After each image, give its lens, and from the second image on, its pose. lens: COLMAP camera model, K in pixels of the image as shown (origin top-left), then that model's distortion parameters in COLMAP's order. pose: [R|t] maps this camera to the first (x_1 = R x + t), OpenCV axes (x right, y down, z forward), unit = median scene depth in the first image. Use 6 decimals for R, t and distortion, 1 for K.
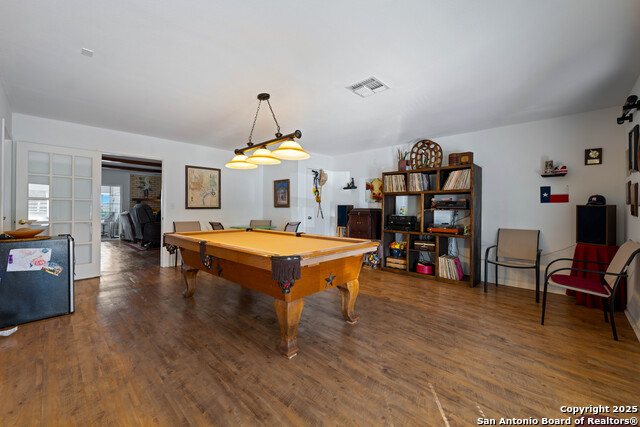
lens RADIAL K [[259.8, 0, 320.0], [0, 259.8, 205.2], [0, 0, 1]] dist [0.000614, -0.000010]
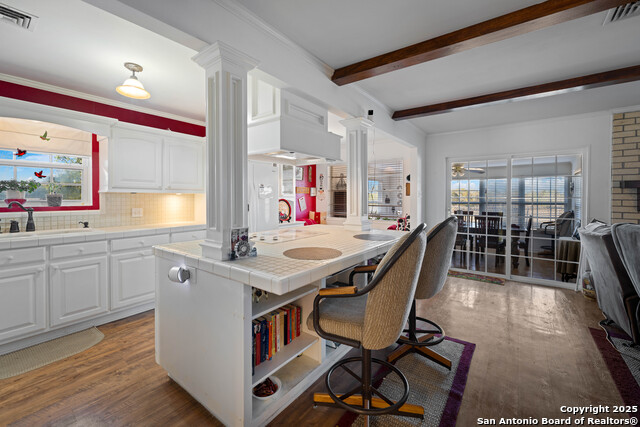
lens RADIAL K [[267.1, 0, 319.8], [0, 267.1, 201.5], [0, 0, 1]] dist [0.000514, -0.000262]
pose [[0.119249, 0.008000, -0.992832, -0.447683], [0.012499, 0.999876, 0.009558, -0.008182], [0.992786, -0.013549, 0.119134, 0.599855]]
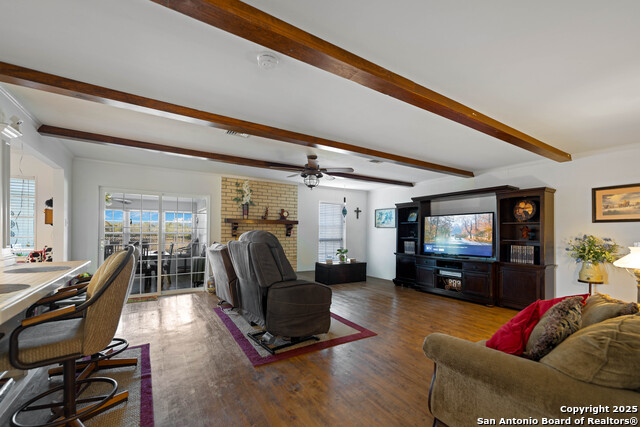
lens RADIAL K [[263.1, 0, 317.0], [0, 263.1, 225.4], [0, 0, 1]] dist [0.009091, -0.000010]
pose [[0.969231, -0.000815, -0.246151, -0.409489], [-0.000663, 0.999982, -0.005921, -0.008180], [0.246152, 0.005902, 0.969213, 0.519677]]
